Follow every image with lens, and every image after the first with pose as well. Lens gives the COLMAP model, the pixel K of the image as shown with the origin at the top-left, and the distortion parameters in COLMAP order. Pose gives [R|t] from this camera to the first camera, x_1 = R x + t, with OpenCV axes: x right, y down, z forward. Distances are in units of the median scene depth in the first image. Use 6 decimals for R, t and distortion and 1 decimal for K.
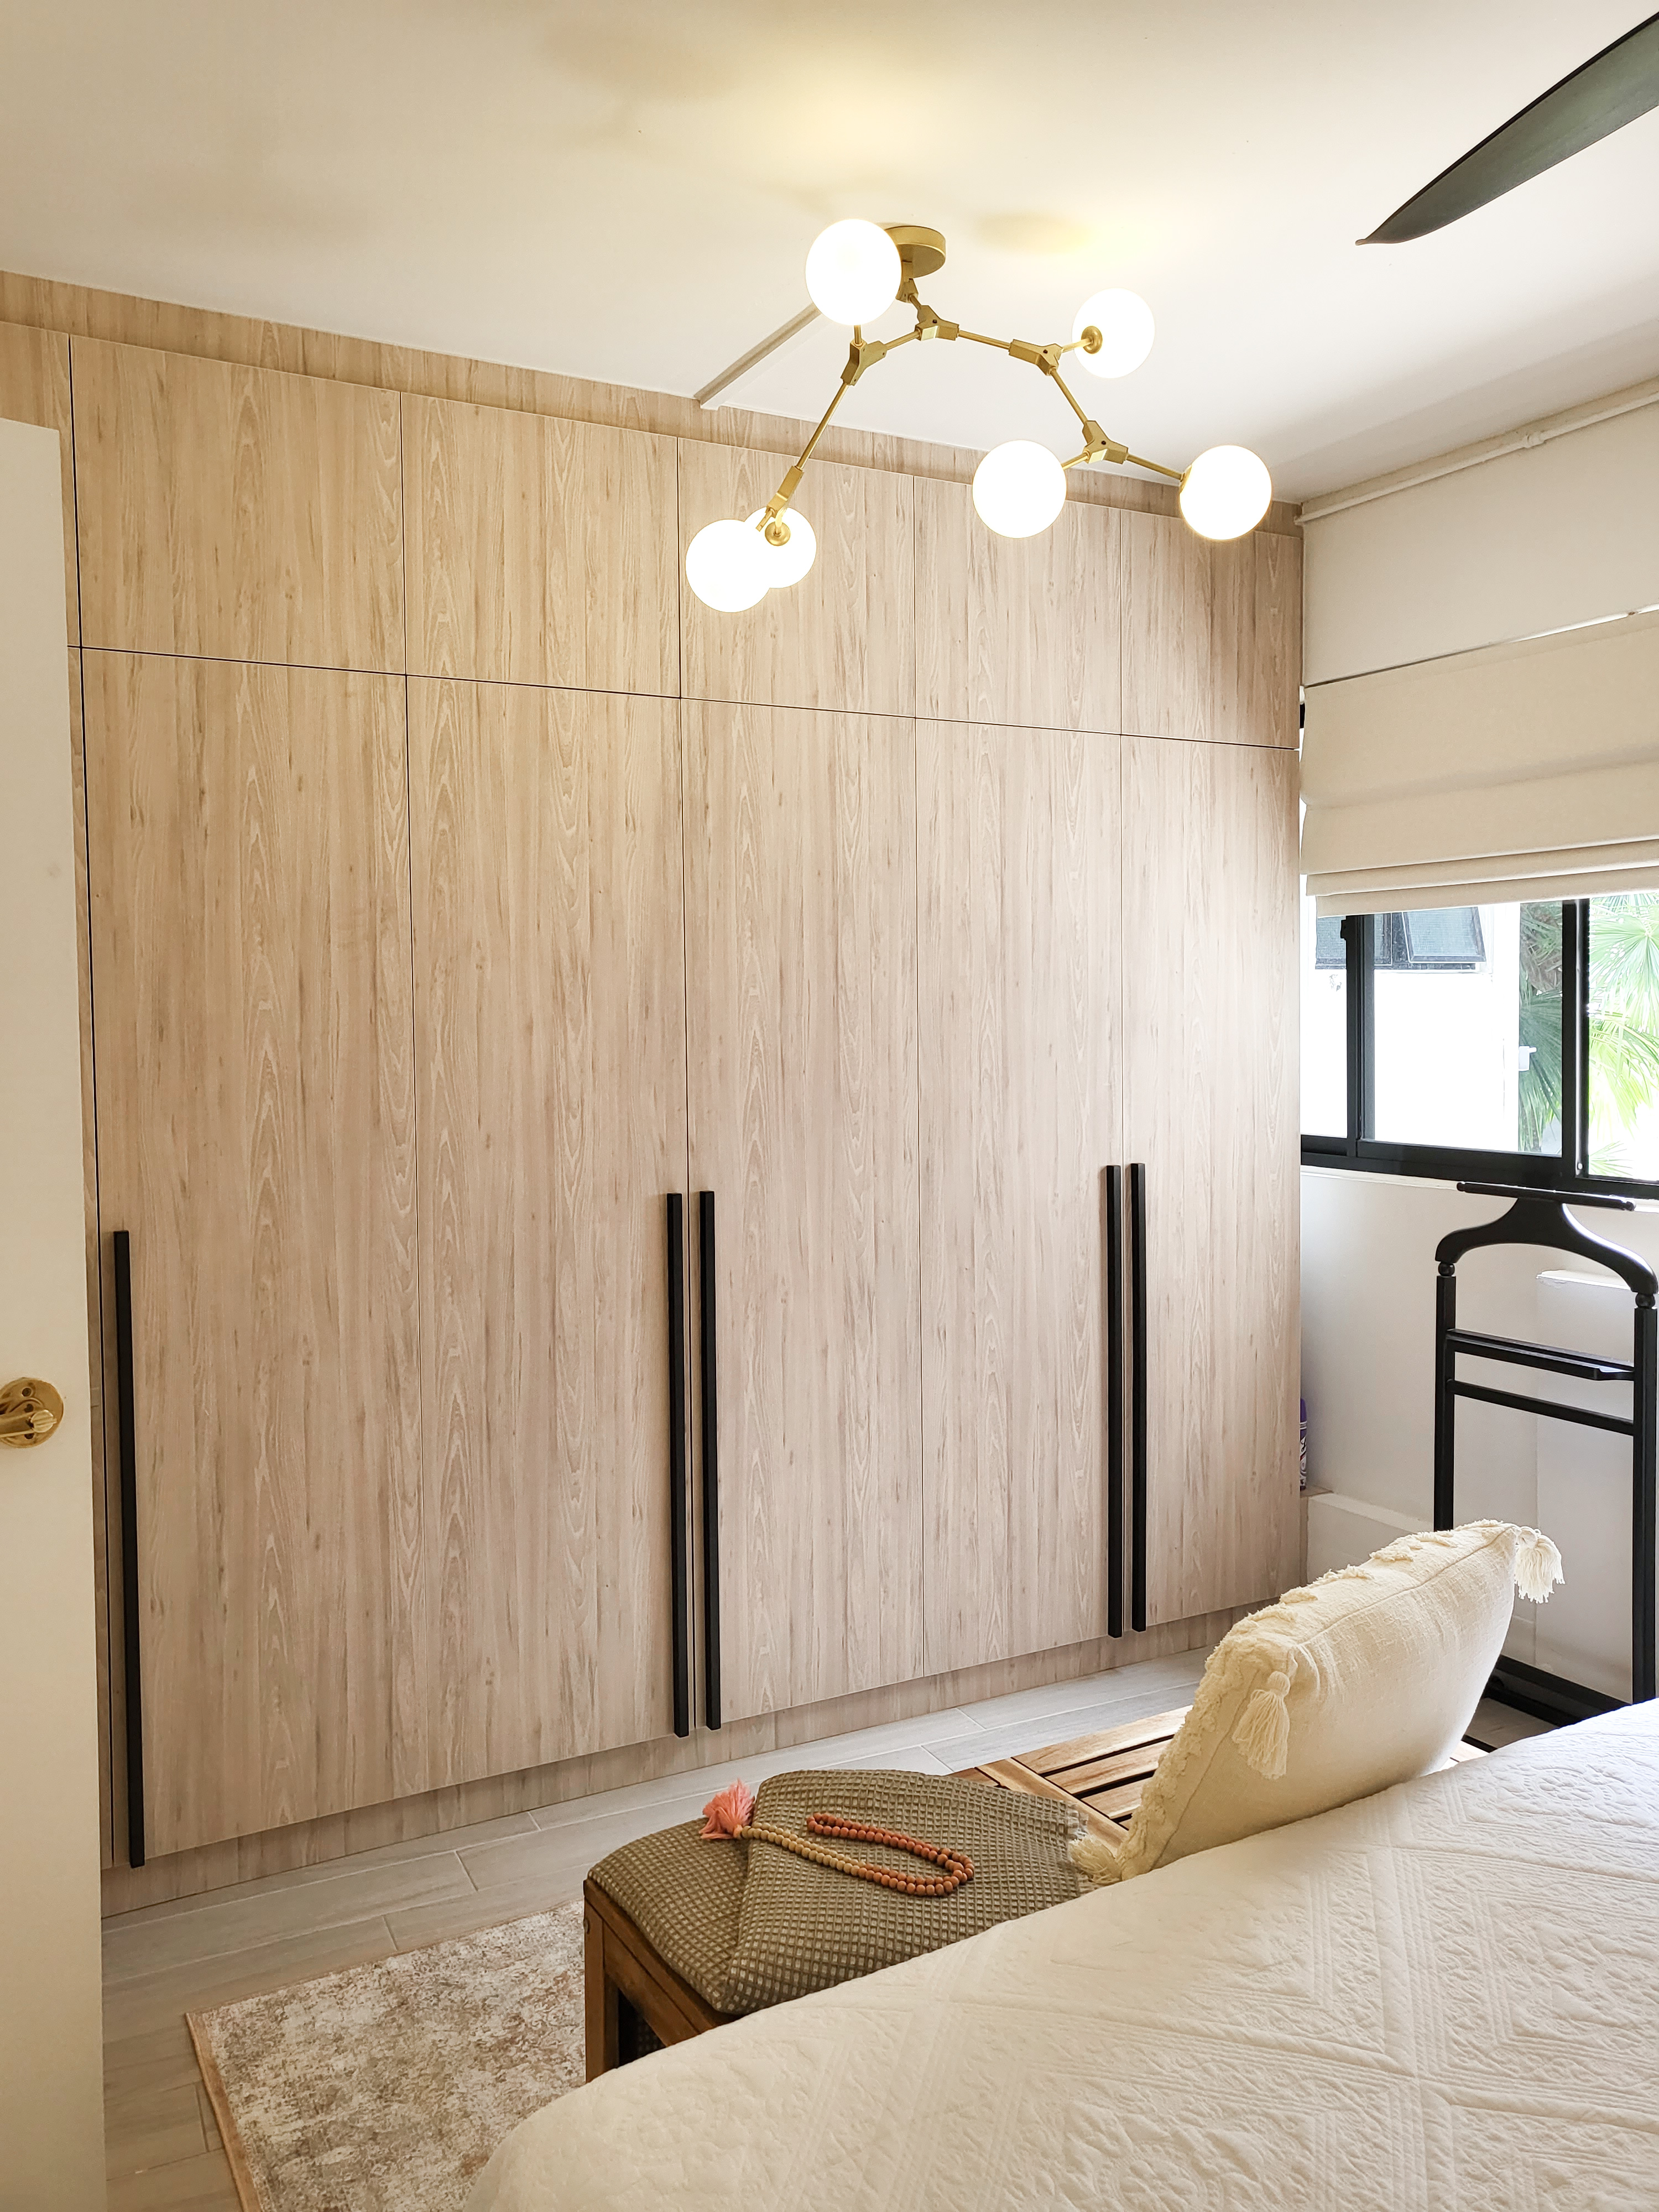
lens RADIAL K [[1727.3, 0, 798.5], [0, 1727.3, 1102.3], [0, 0, 1]] dist [-0.013104, 0.081563]
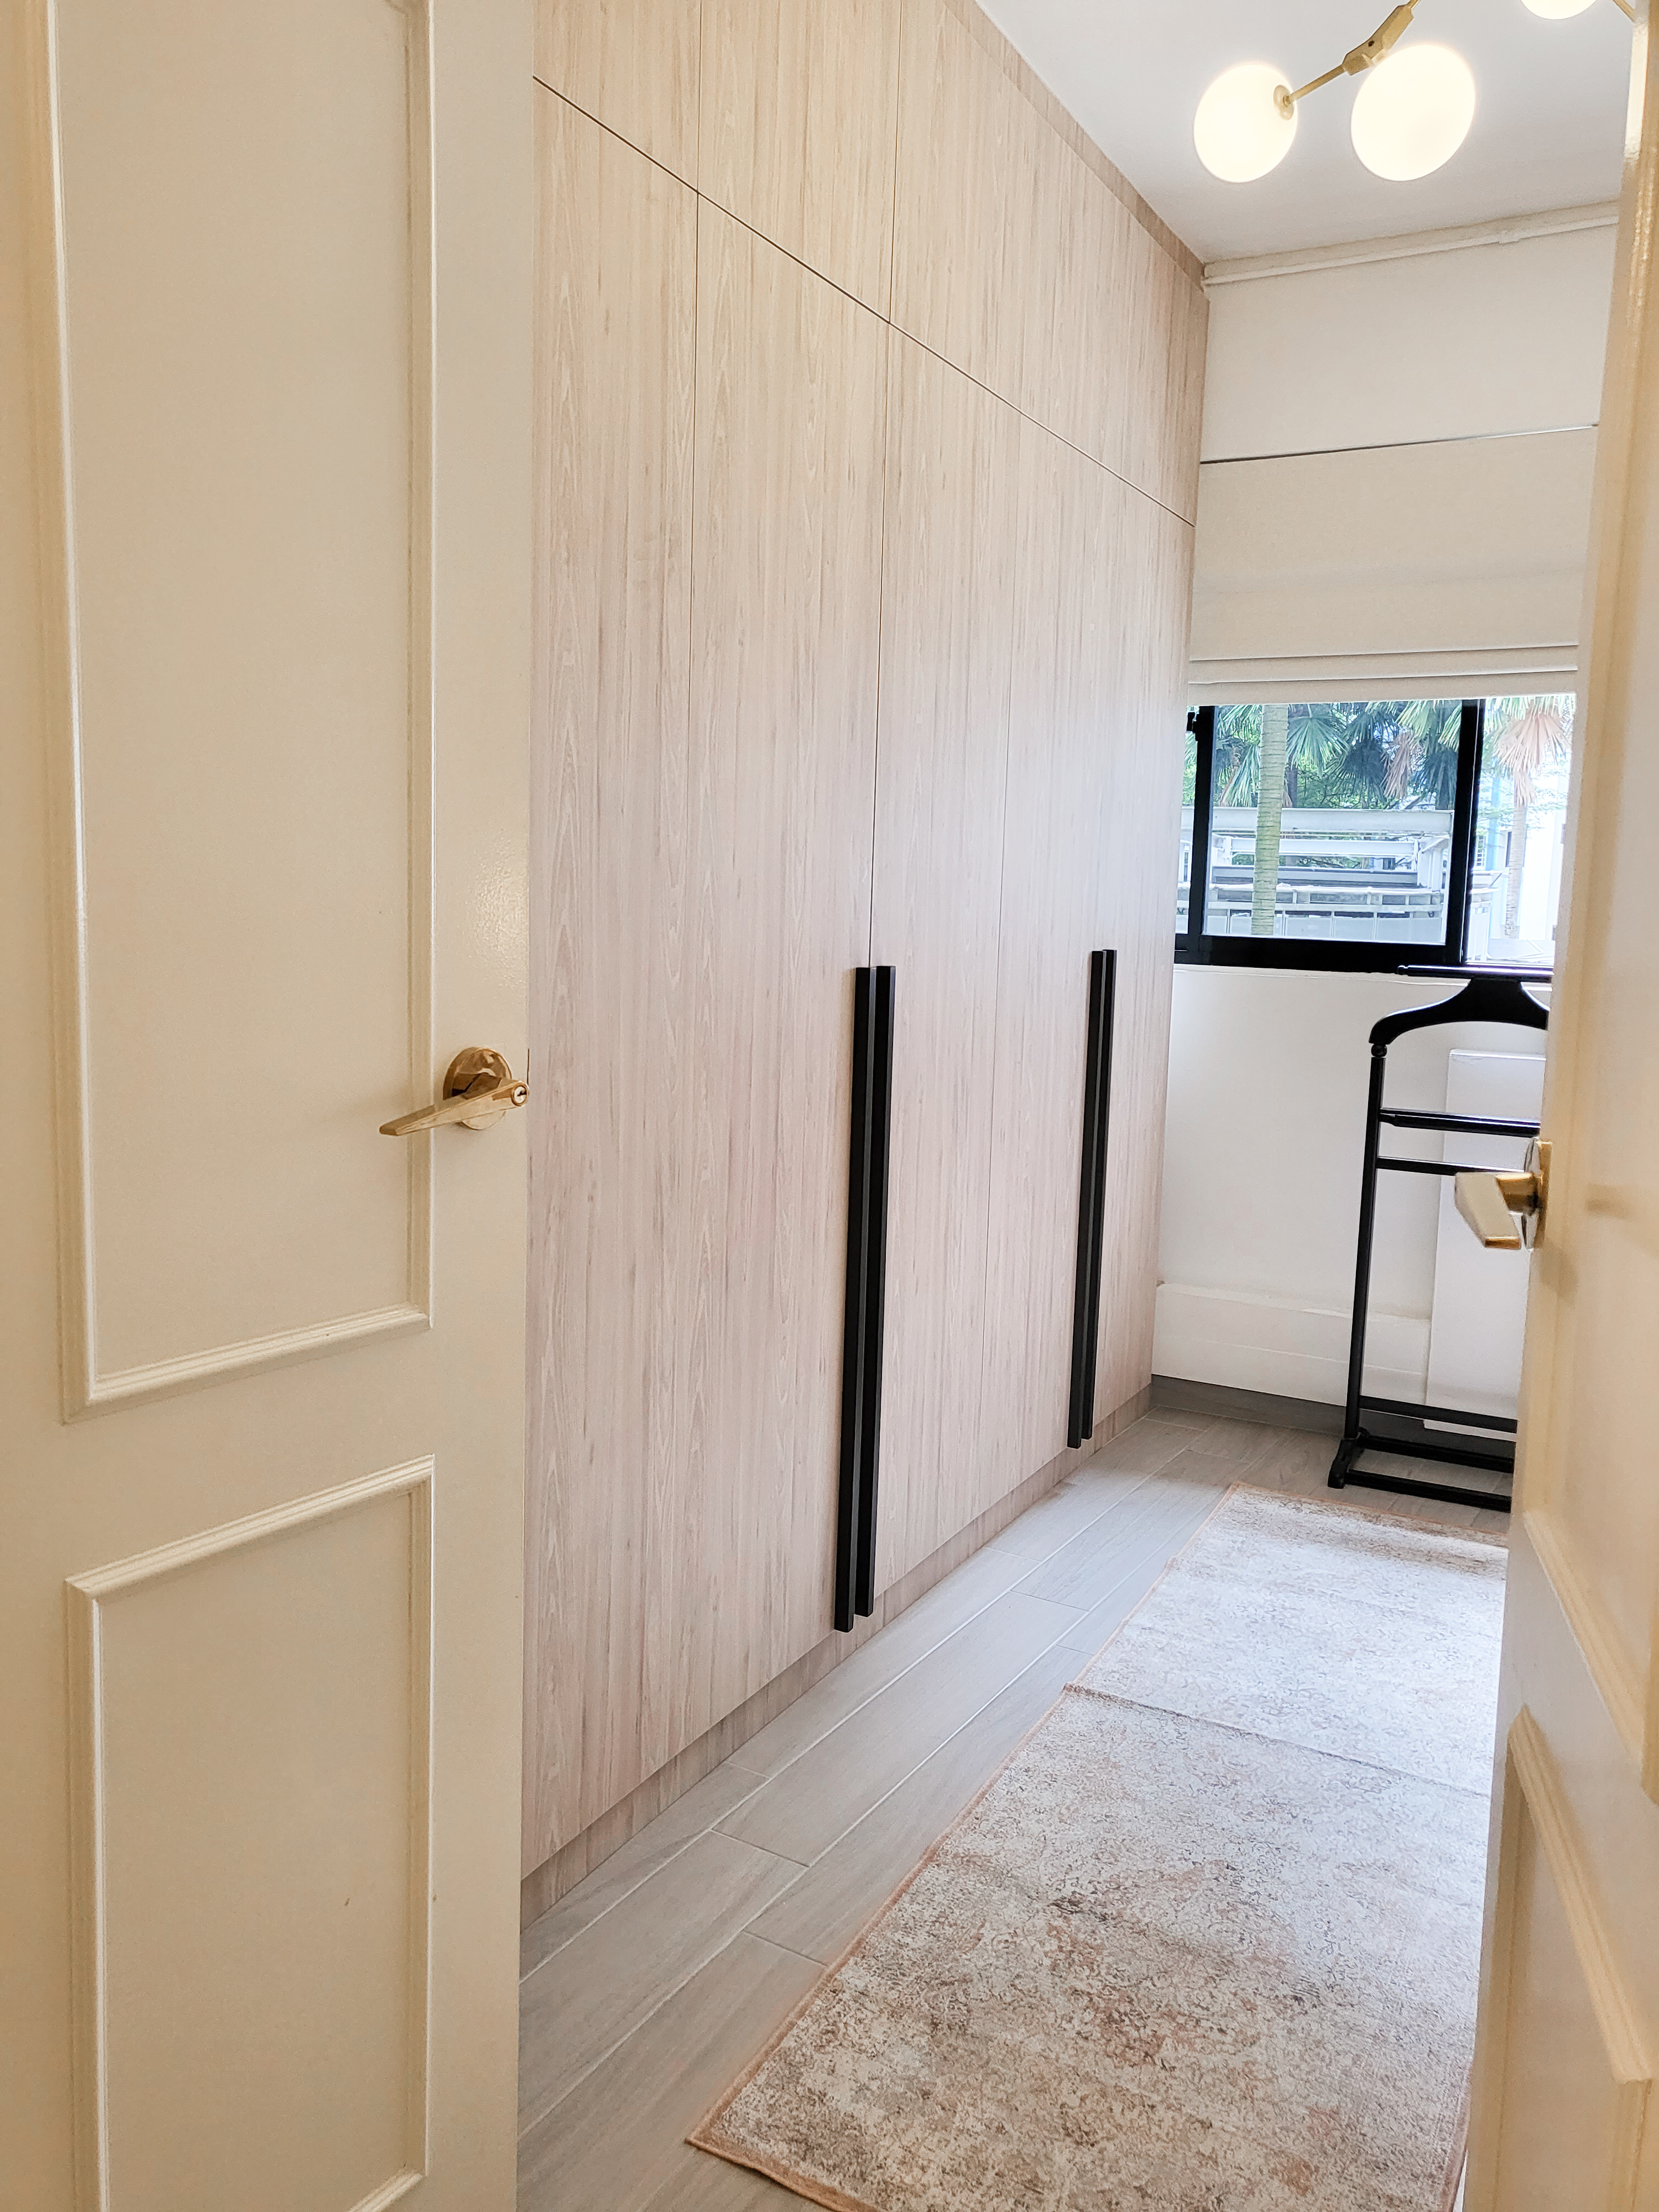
lens RADIAL K [[1727.3, 0, 798.5], [0, 1727.3, 1102.3], [0, 0, 1]] dist [-0.013104, 0.081563]
pose [[0.839934, -0.037490, 0.541392, -0.565087], [-0.005461, 0.996977, 0.077511, 0.057246], [-0.542661, -0.068061, 0.837190, 0.369962]]
